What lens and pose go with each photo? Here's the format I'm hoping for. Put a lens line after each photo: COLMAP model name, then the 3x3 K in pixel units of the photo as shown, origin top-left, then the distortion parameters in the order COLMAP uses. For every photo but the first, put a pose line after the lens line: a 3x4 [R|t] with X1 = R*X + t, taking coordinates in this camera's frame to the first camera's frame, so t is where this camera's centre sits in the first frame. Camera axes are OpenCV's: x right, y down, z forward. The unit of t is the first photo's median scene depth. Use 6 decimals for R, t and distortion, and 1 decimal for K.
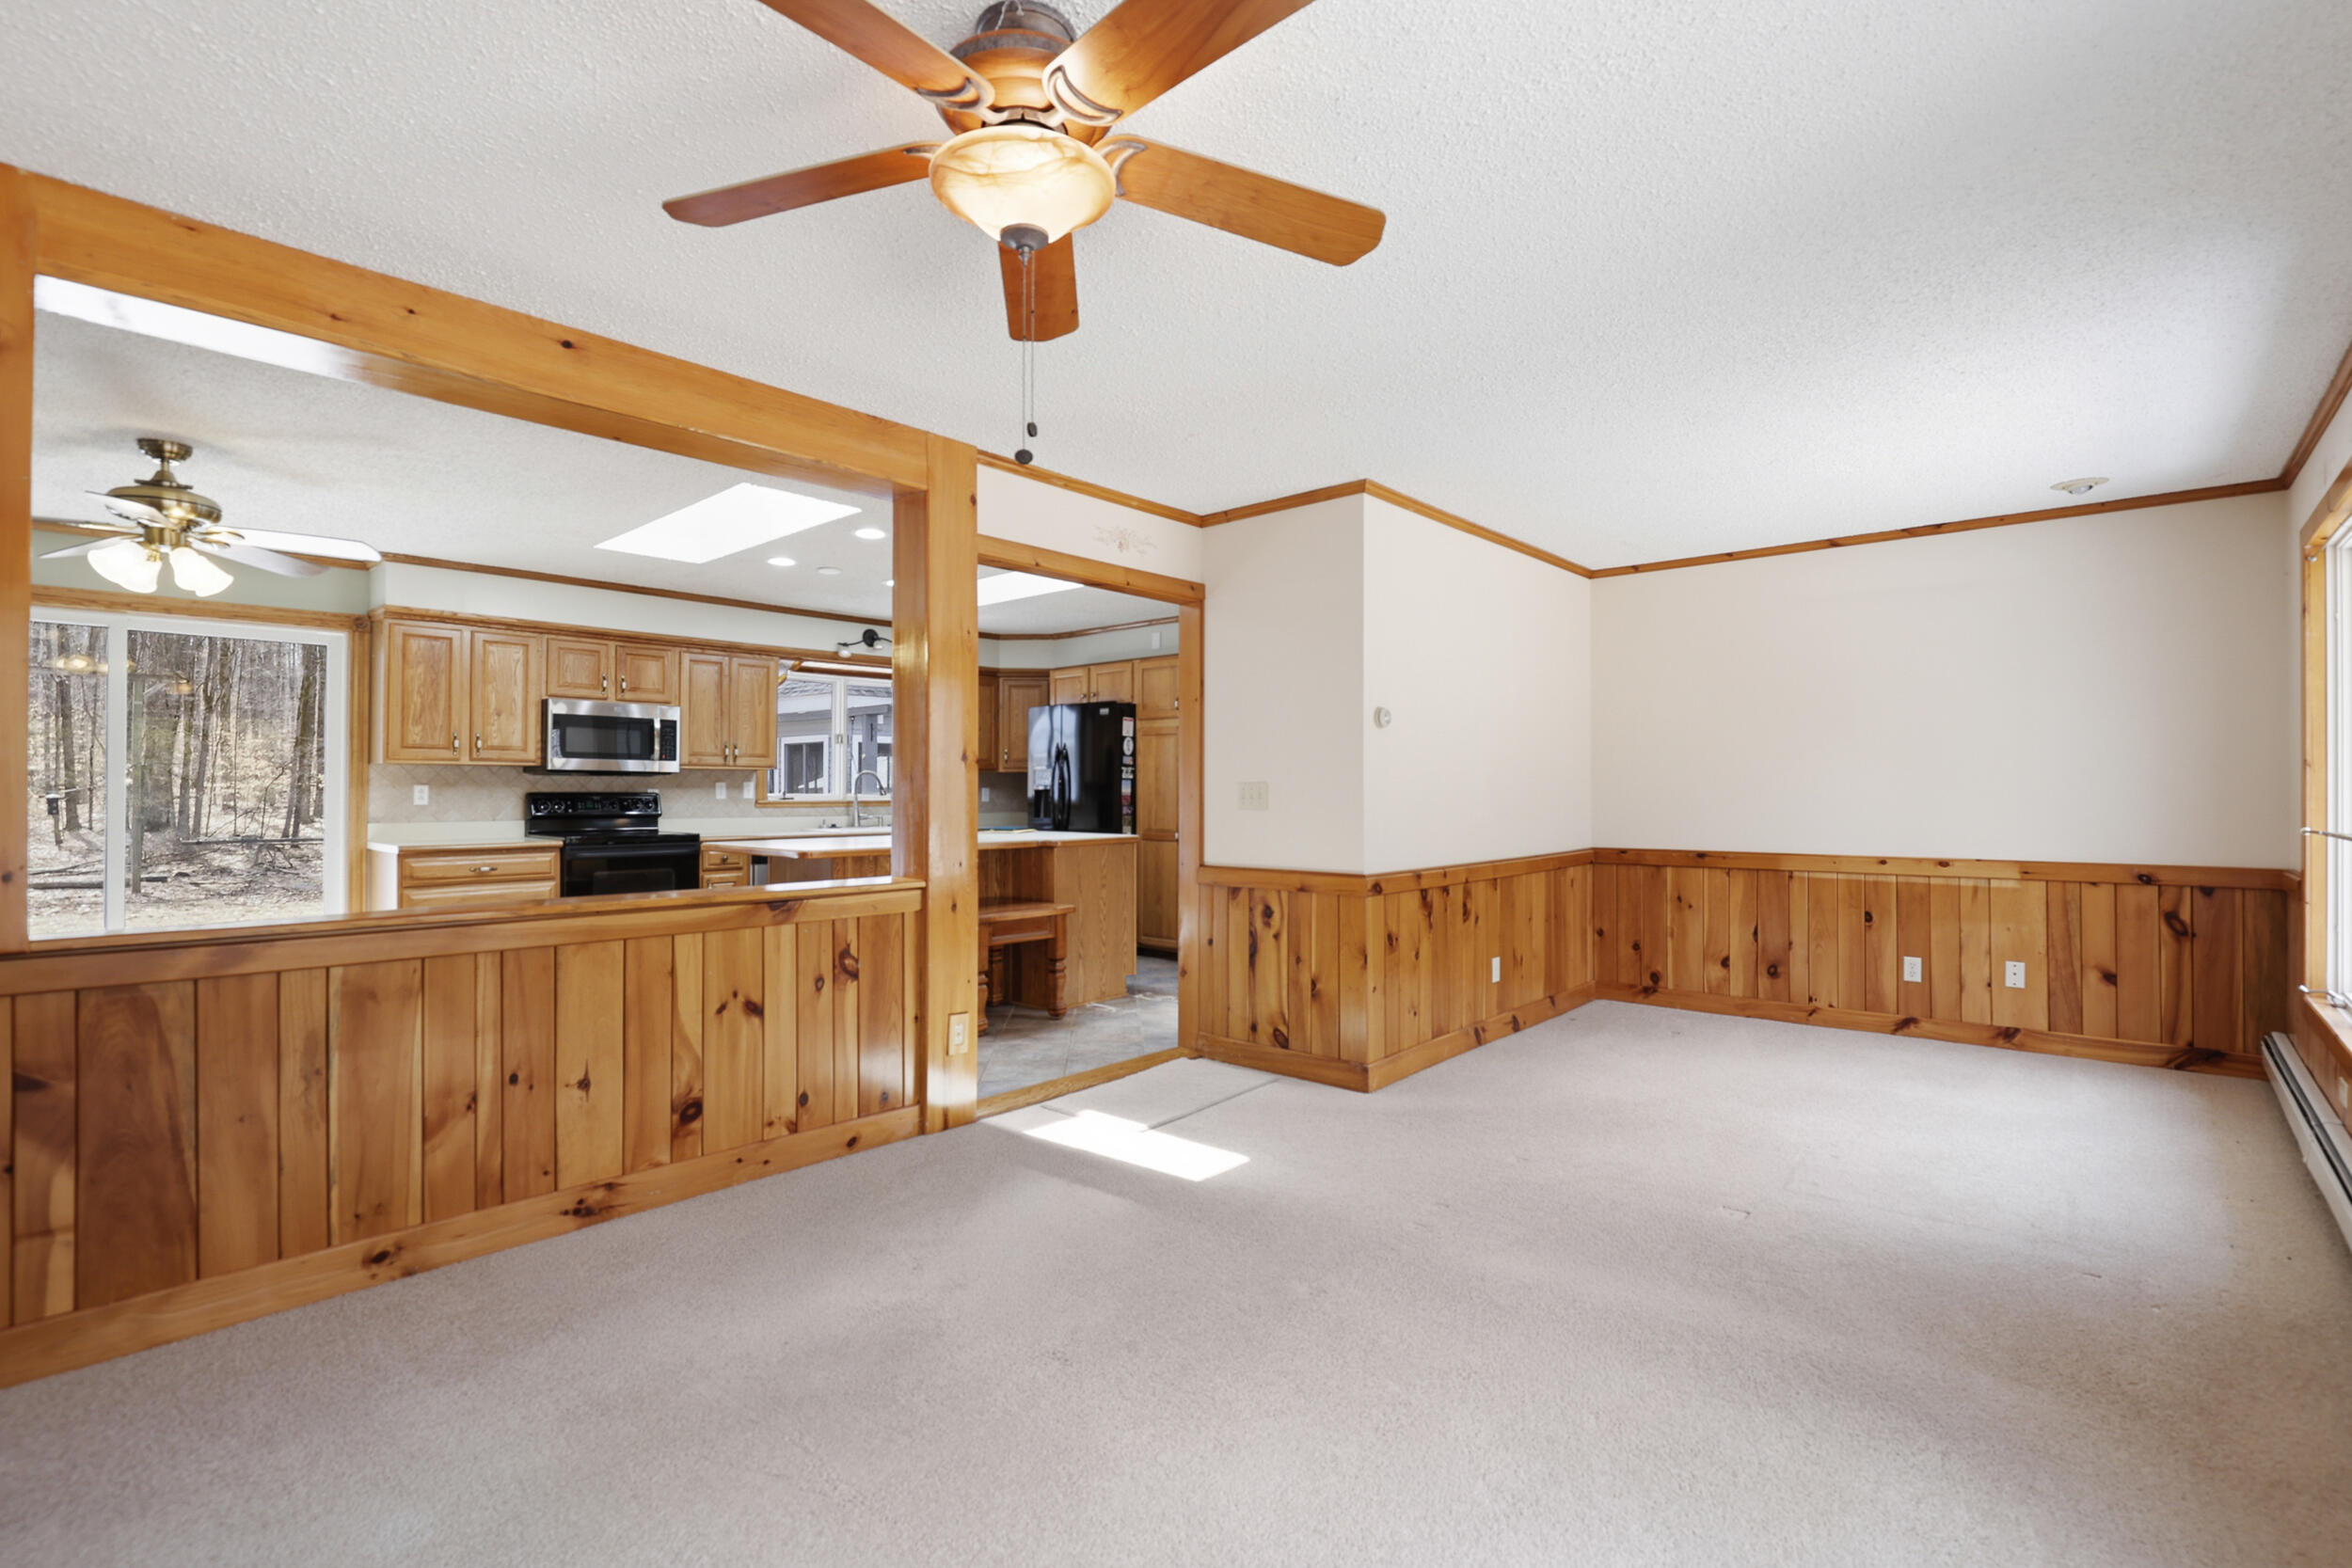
lens RADIAL K [[1069.8, 0, 1176.0], [0, 1069.8, 784.0], [0, 0, 1]] dist [-0.012192, -0.000032]
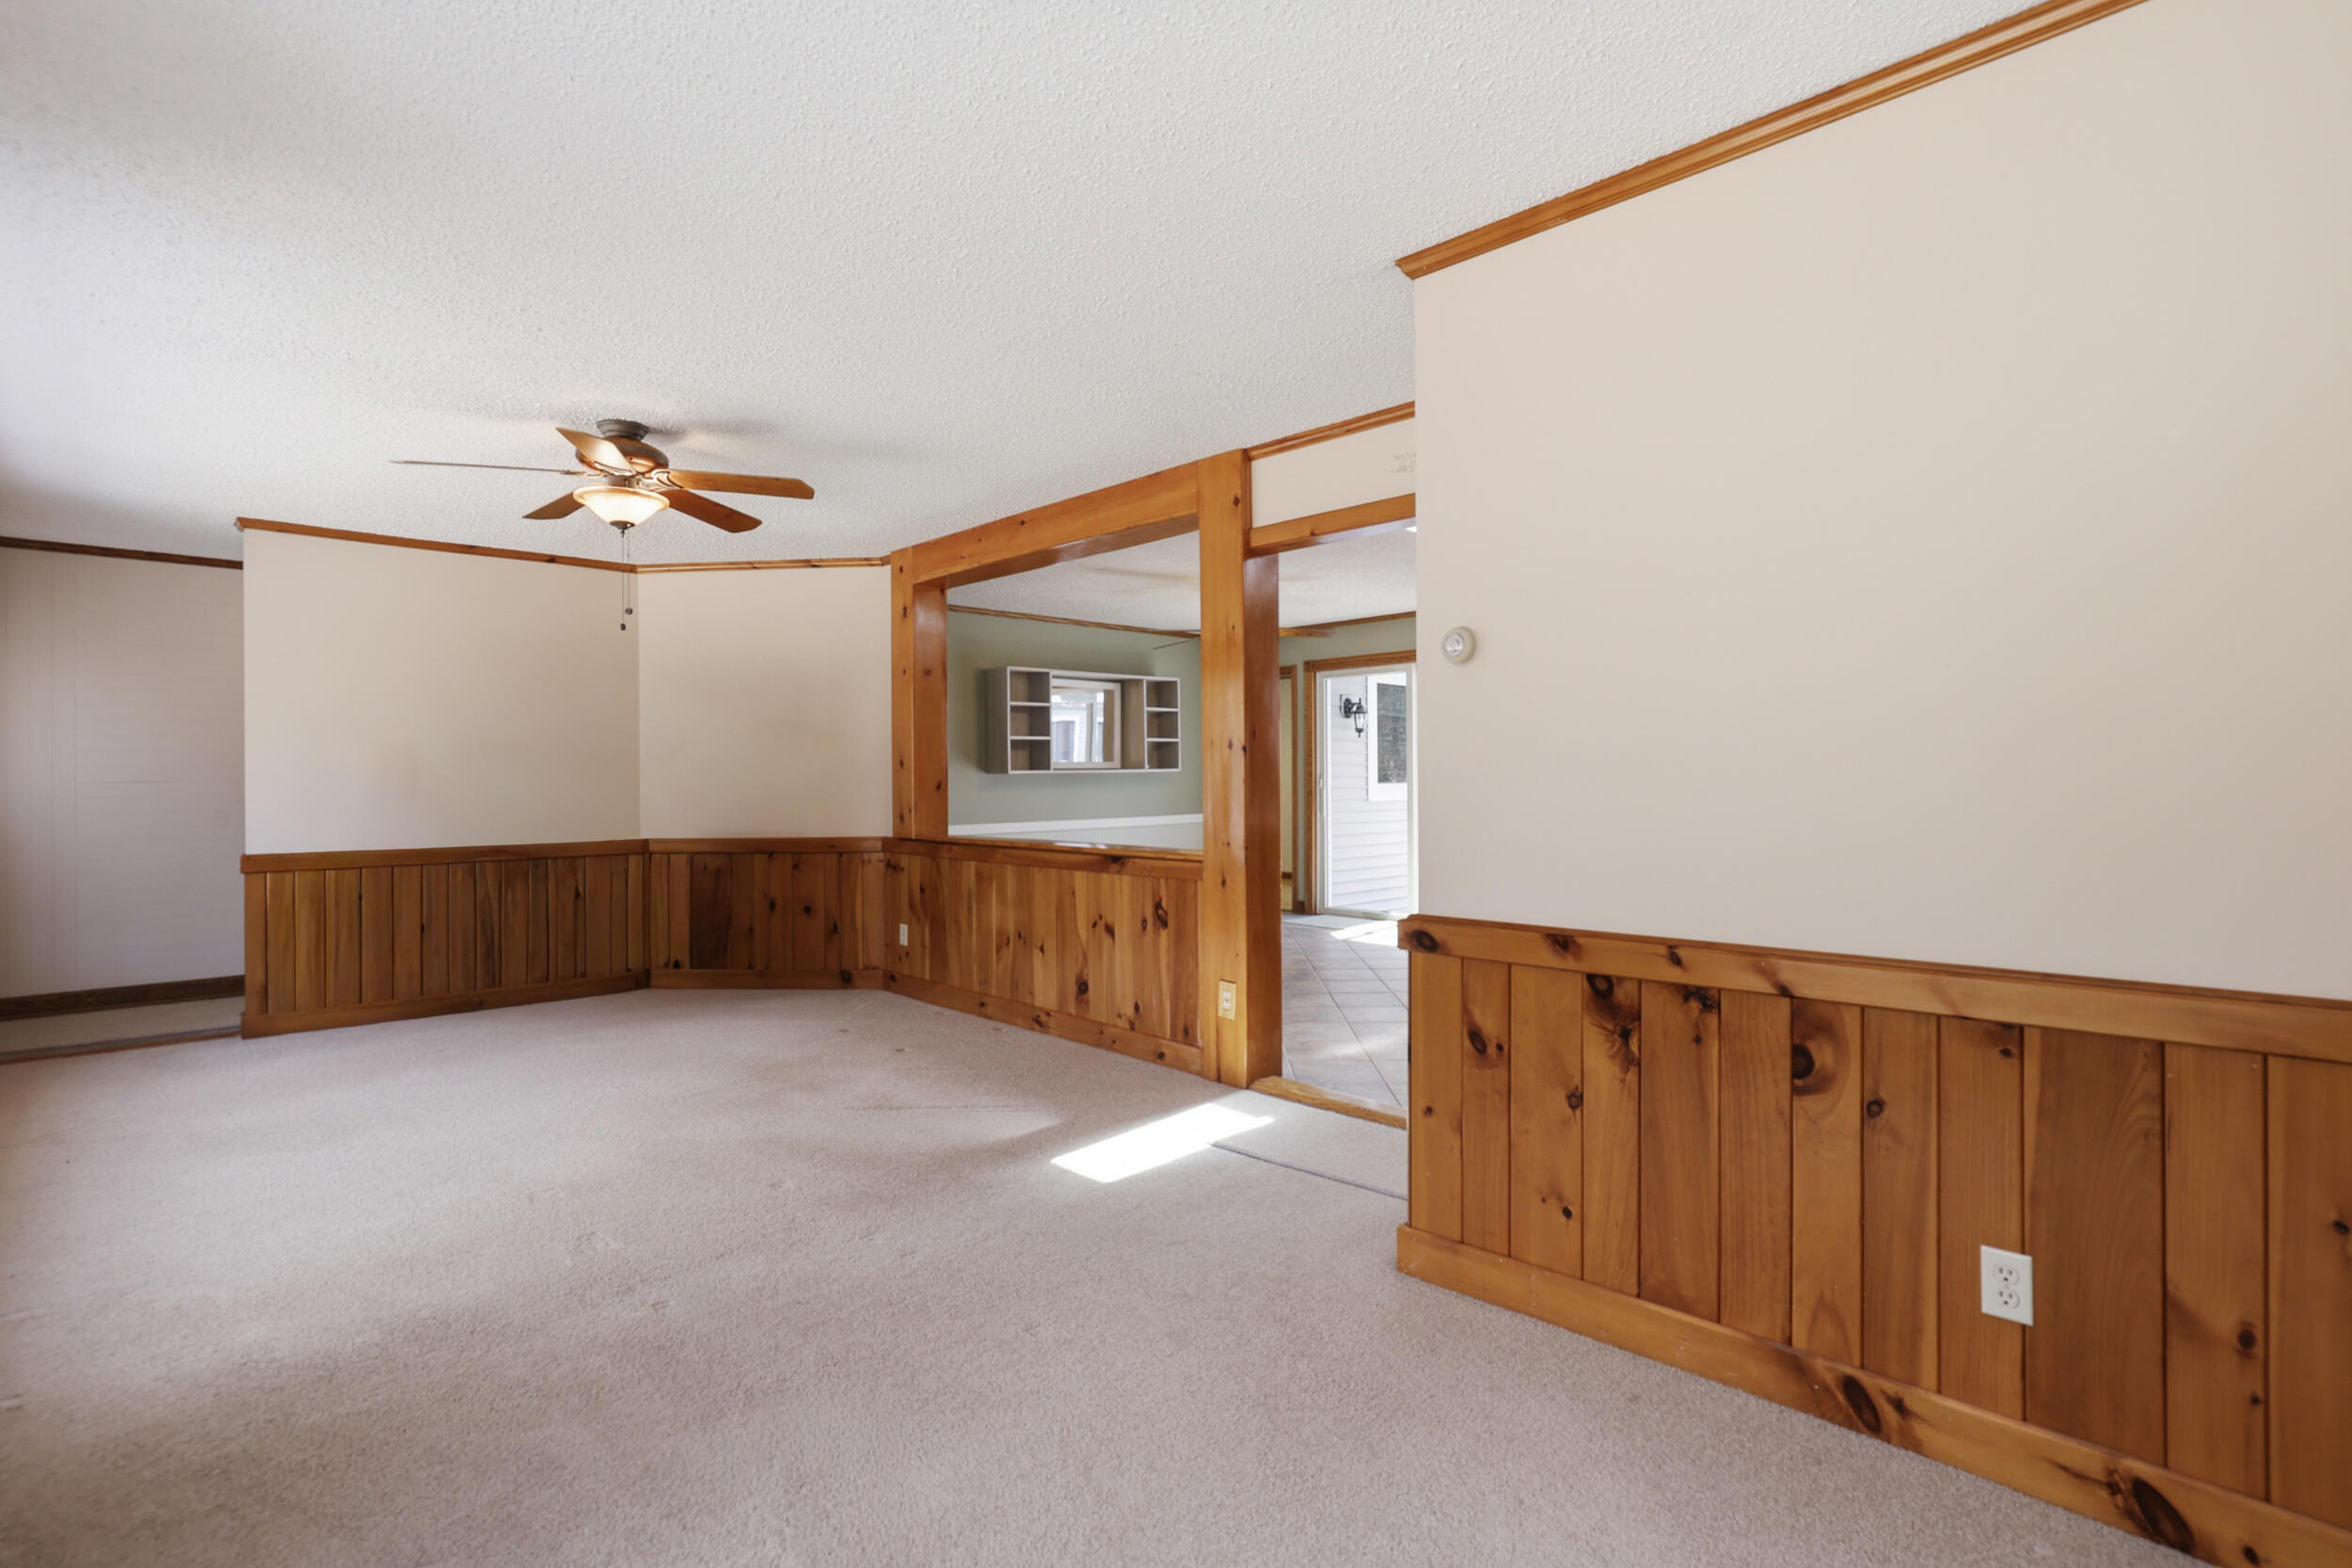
lens RADIAL K [[1069.8, 0, 1176.0], [0, 1069.8, 784.0], [0, 0, 1]] dist [-0.012192, -0.000032]
pose [[-0.051660, 0.008607, -0.998628, 0.729916], [0.016300, 0.999837, 0.007774, 0.003891], [0.998532, -0.015876, -0.051792, 0.832062]]
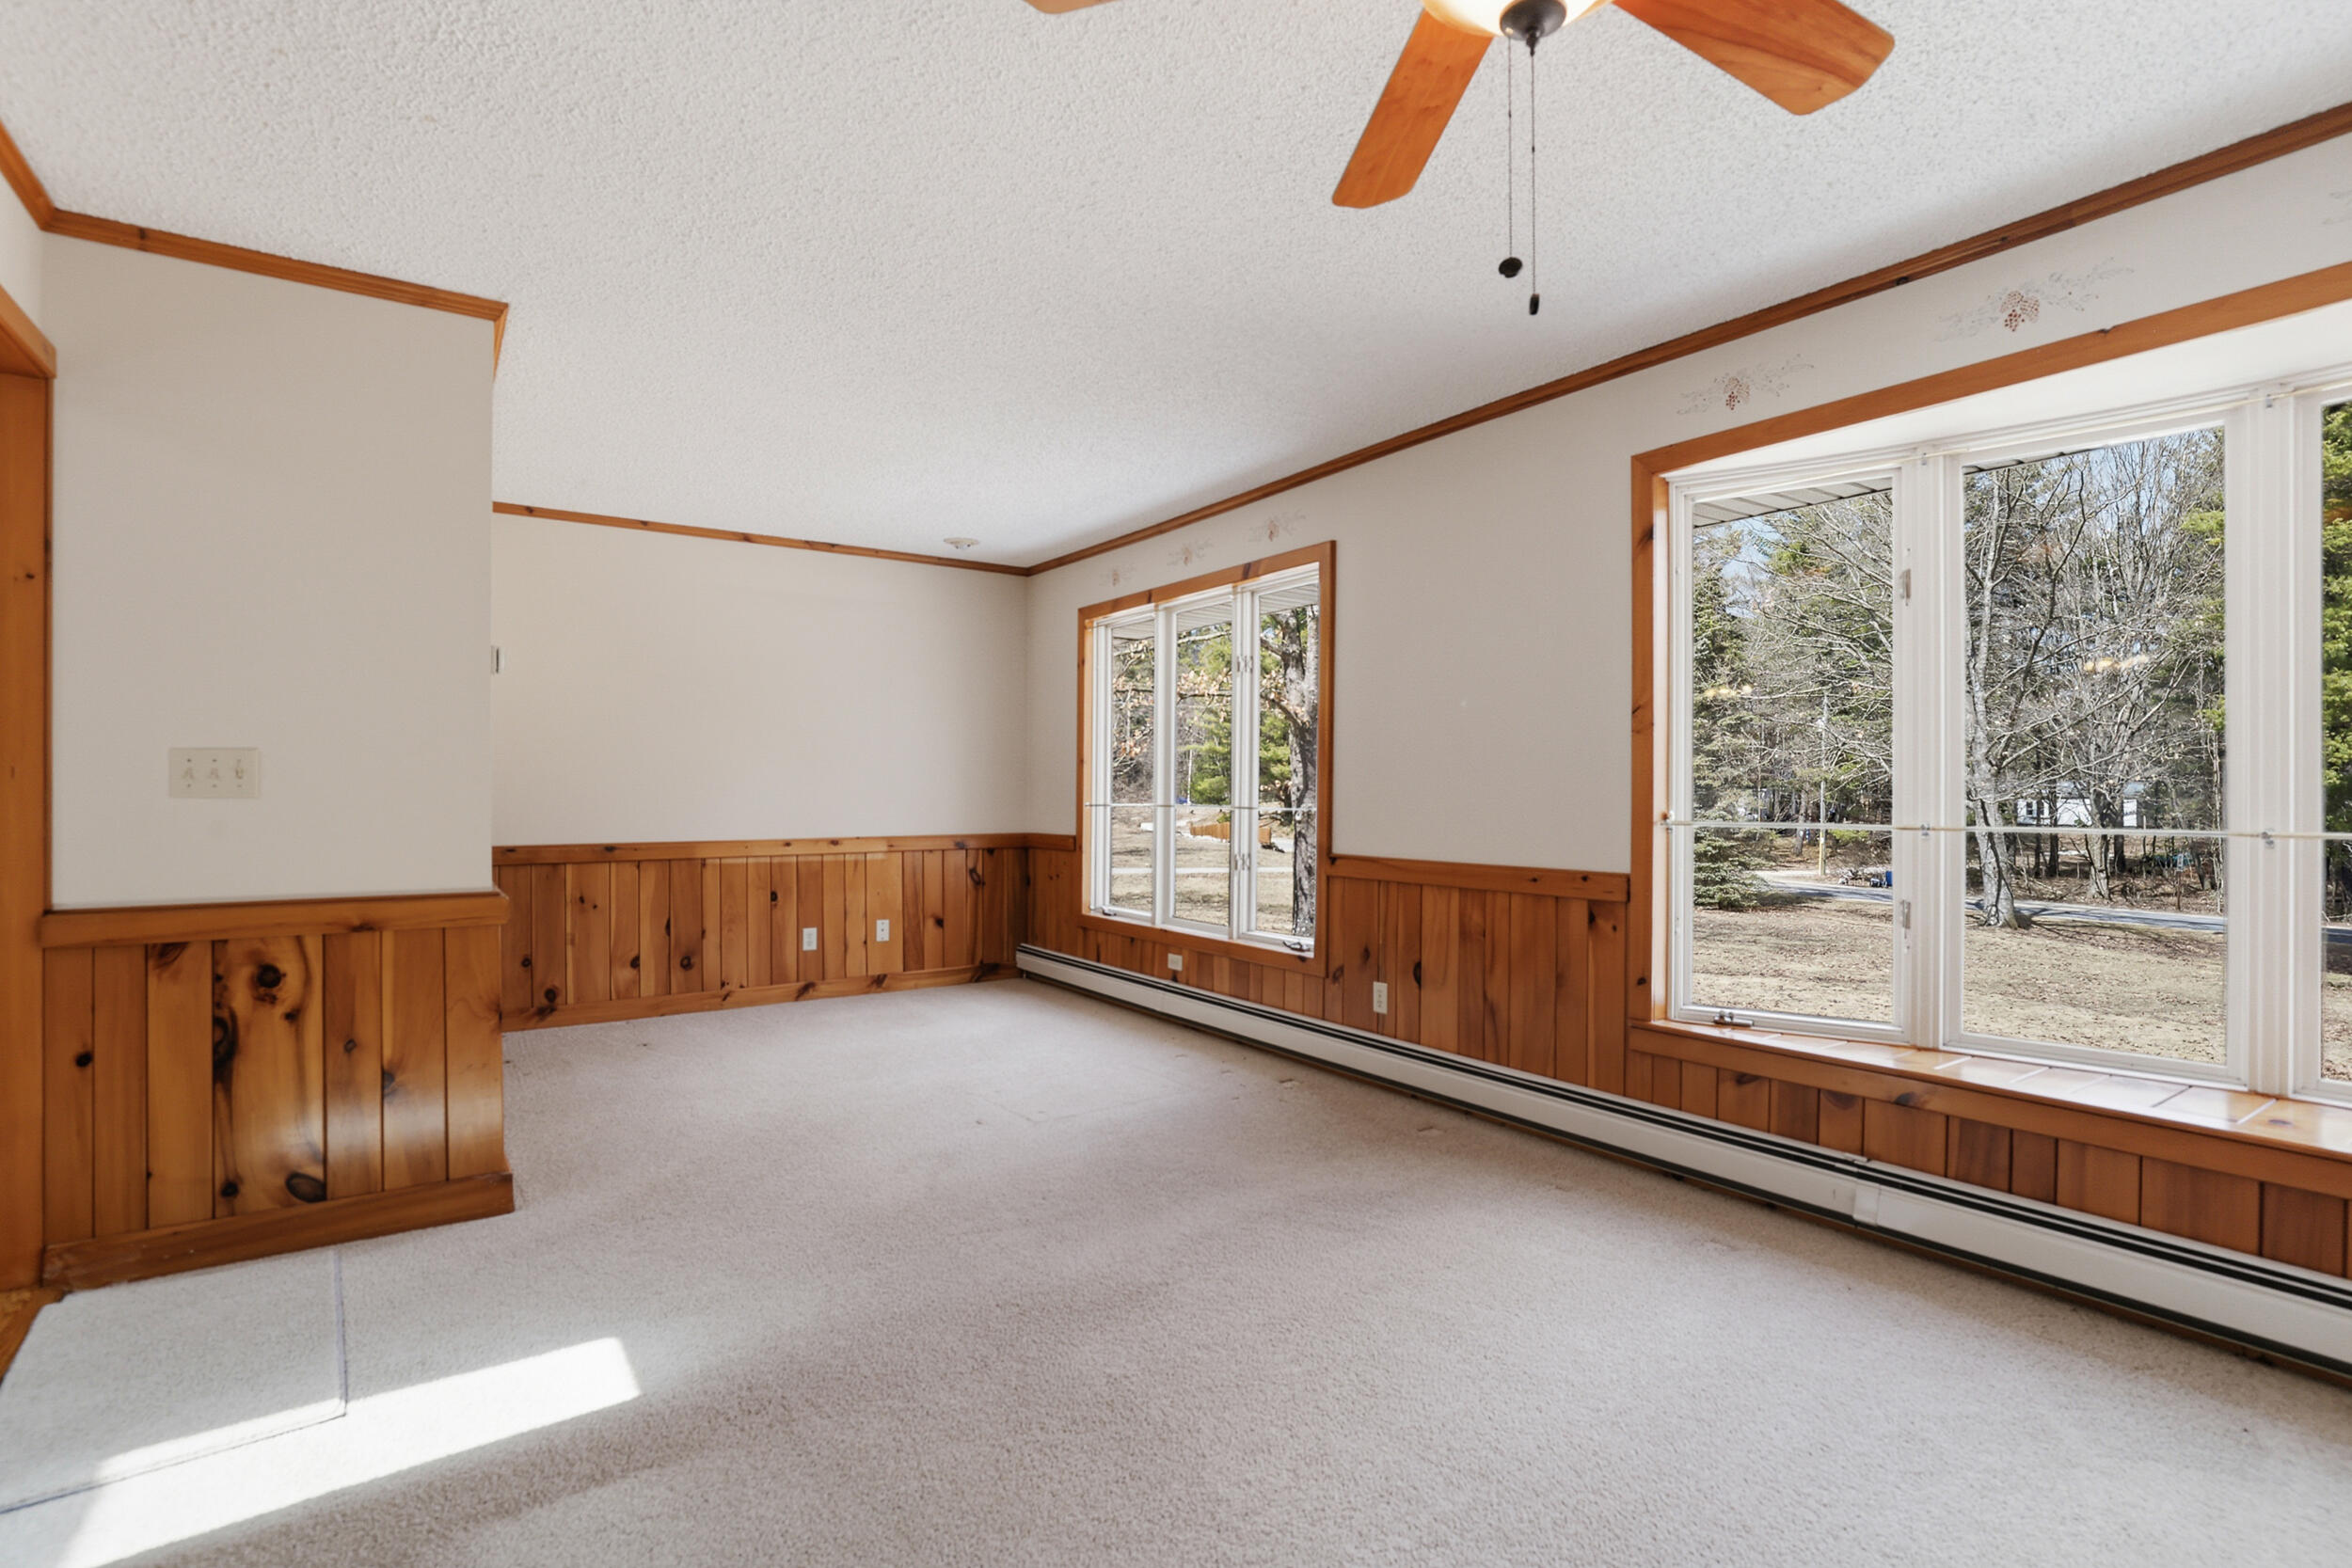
lens RADIAL K [[1094.7, 0, 1174.4], [0, 1094.7, 795.2], [0, 0, 1]] dist [-0.012047, 0.000100]
pose [[0.241930, -0.003541, 0.970287, -0.357945], [-0.009099, 0.999941, 0.005918, 0.014964], [-0.970251, -0.010261, 0.241884, 0.392340]]
